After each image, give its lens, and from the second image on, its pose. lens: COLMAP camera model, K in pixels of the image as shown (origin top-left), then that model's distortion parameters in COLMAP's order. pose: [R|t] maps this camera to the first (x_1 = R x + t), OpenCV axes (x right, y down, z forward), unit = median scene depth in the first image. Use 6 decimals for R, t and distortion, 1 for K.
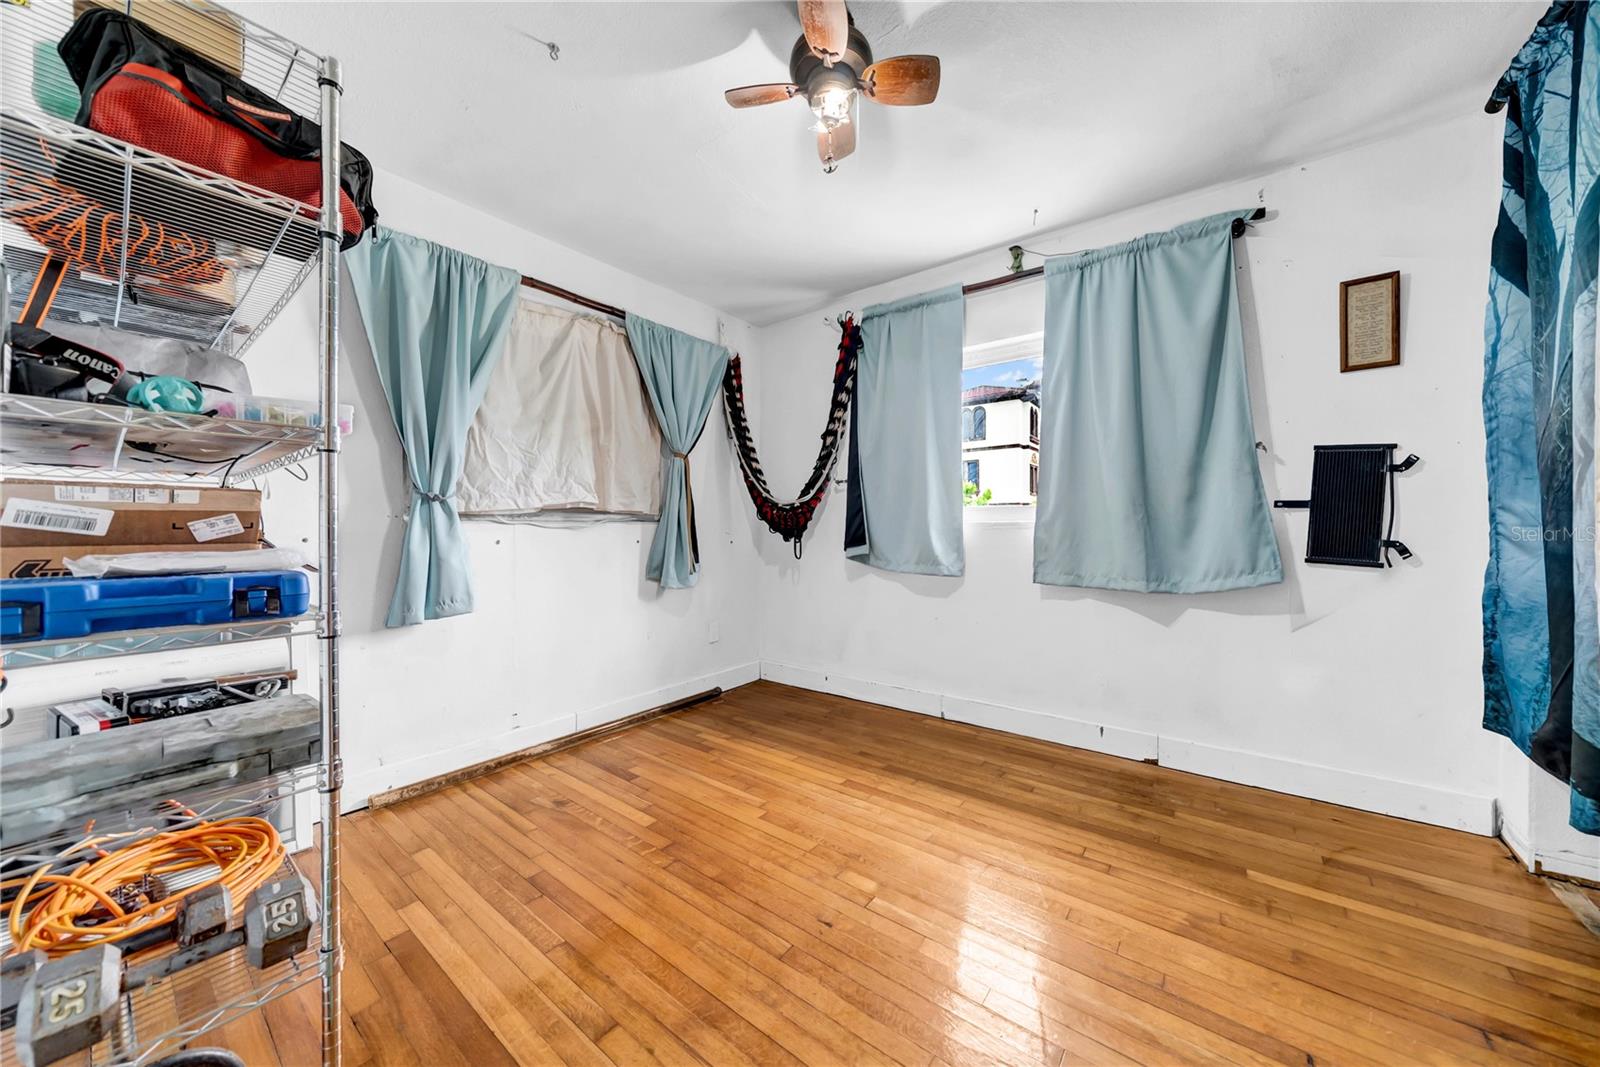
lens RADIAL K [[555.6, 0, 807.3], [0, 555.6, 515.5], [0, 0, 1]] dist [-0.002157, -0.000136]
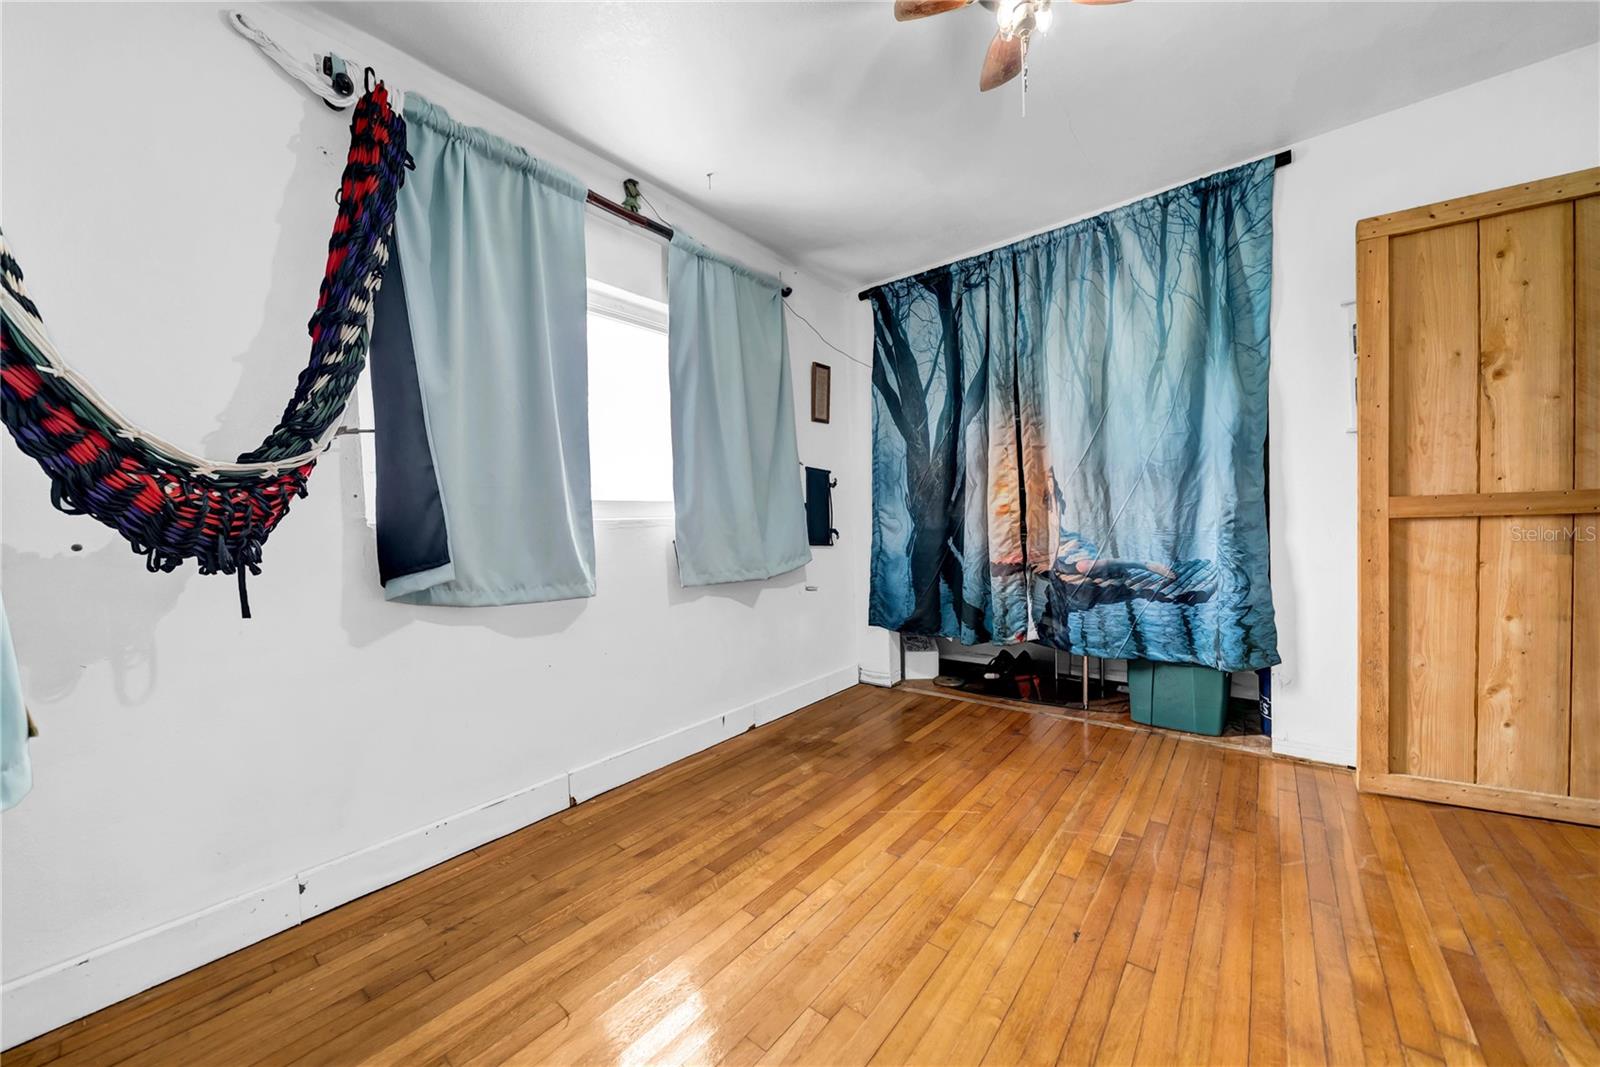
lens RADIAL K [[580.5, 0, 800.0], [0, 580.5, 533.5], [0, 0, 1]] dist [-0.001567, -0.000130]
pose [[0.024364, -0.016560, 0.999566, -0.612567], [0.007260, 0.999839, 0.016388, 0.026486], [-0.999677, 0.006858, 0.024480, 0.936979]]
